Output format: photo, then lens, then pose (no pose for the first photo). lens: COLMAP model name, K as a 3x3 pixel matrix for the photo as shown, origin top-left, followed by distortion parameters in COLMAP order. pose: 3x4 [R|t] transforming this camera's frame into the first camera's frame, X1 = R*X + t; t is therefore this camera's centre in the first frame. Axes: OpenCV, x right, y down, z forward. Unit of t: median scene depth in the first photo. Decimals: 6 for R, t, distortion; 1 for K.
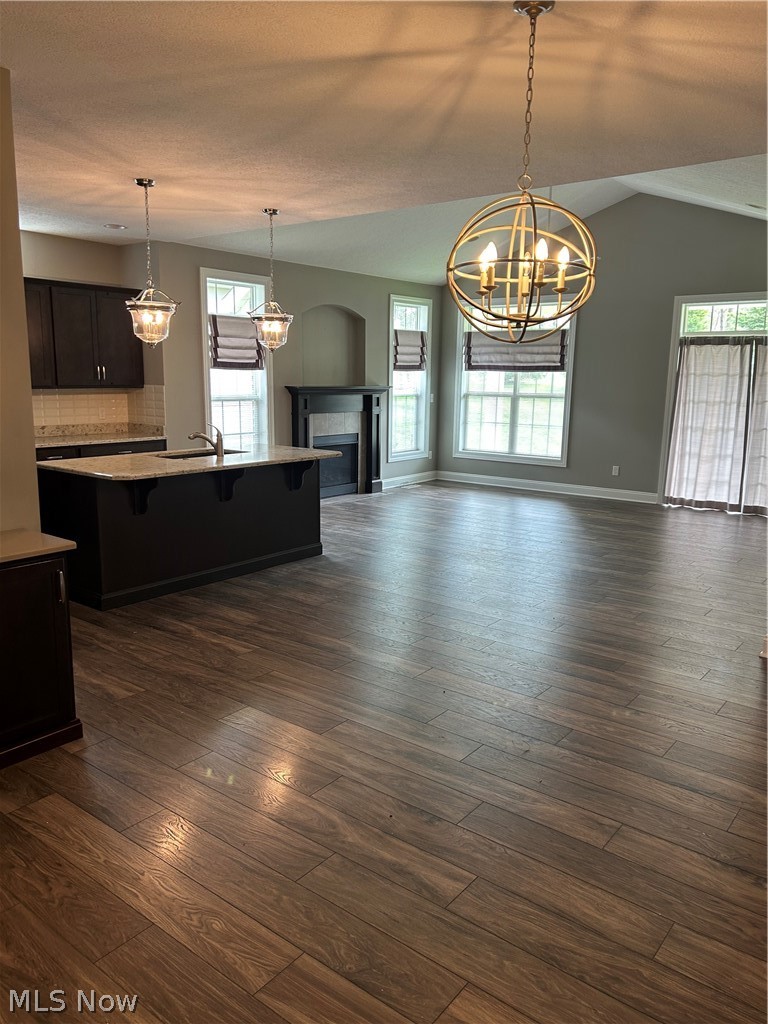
lens RADIAL K [[769.4, 0, 385.0], [0, 769.4, 509.6], [0, 0, 1]] dist [0.057990, -0.069139]
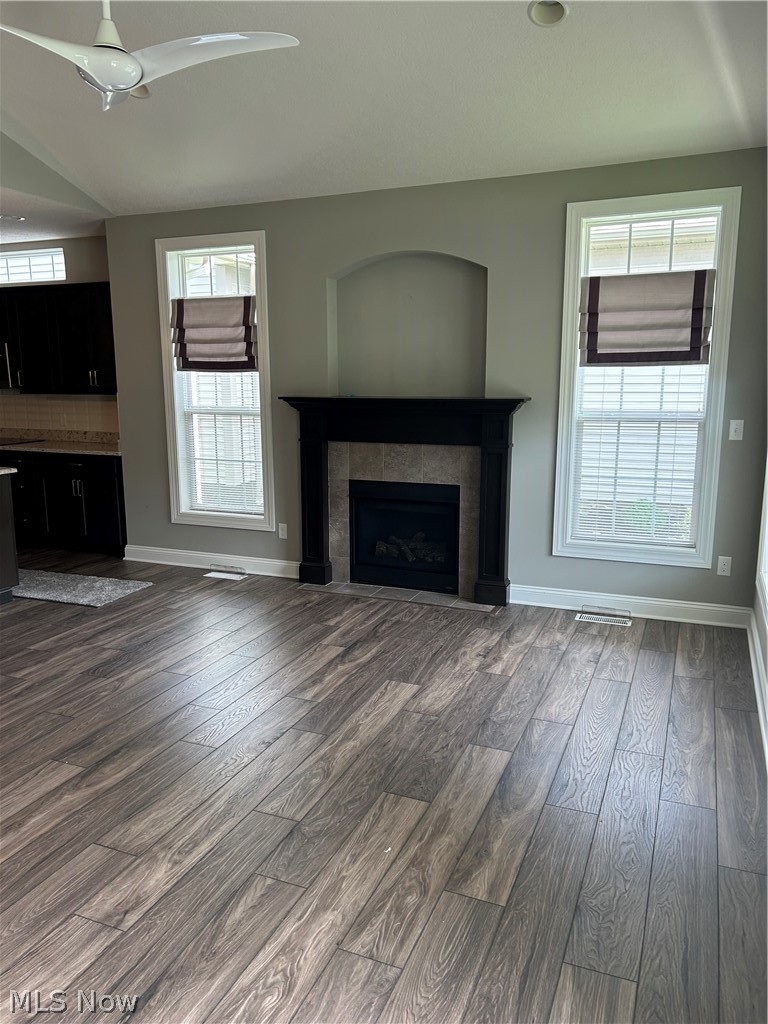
lens RADIAL K [[769.4, 0, 389.2], [0, 769.4, 521.8], [0, 0, 1]] dist [0.057990, -0.069139]
pose [[0.274121, 0.167890, -0.946927, 0.854752], [-0.161610, 0.978683, 0.126736, -0.243715], [0.948019, 0.118292, 0.295411, 1.442597]]
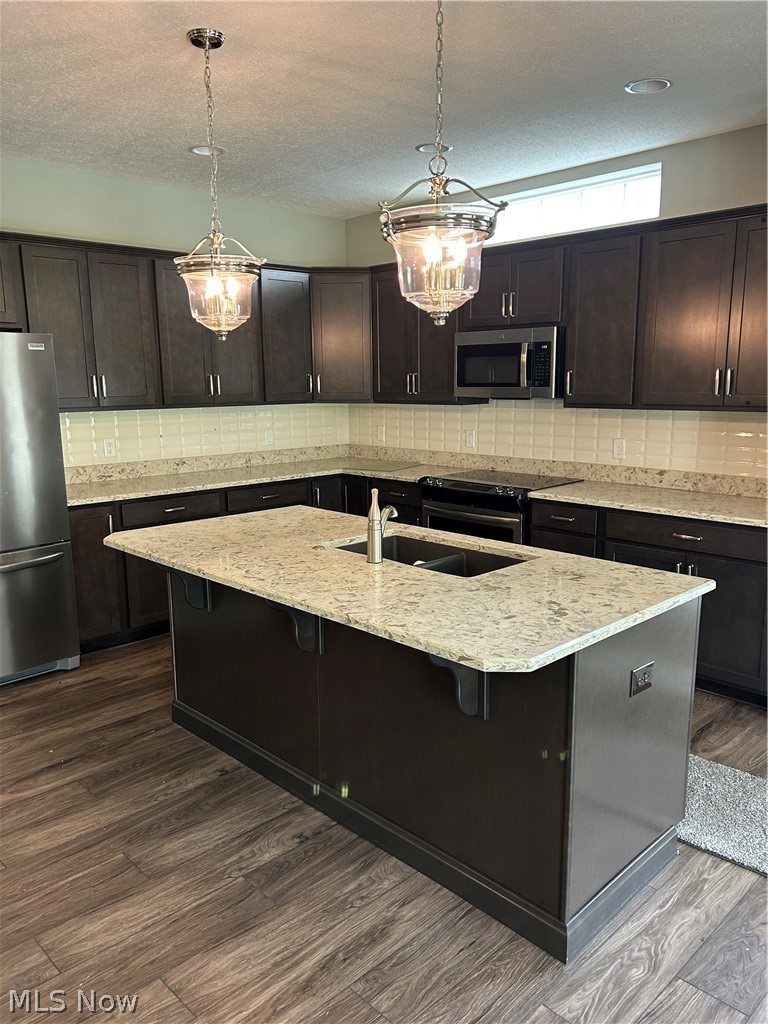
lens RADIAL K [[769.4, 0, 384.0], [0, 769.4, 518.4], [0, 0, 1]] dist [0.057990, -0.069139]
pose [[-0.132568, 0.168796, -0.976695, 0.249348], [-0.167173, 0.967468, 0.189892, -0.197867], [0.976974, 0.188451, -0.100037, 1.130096]]
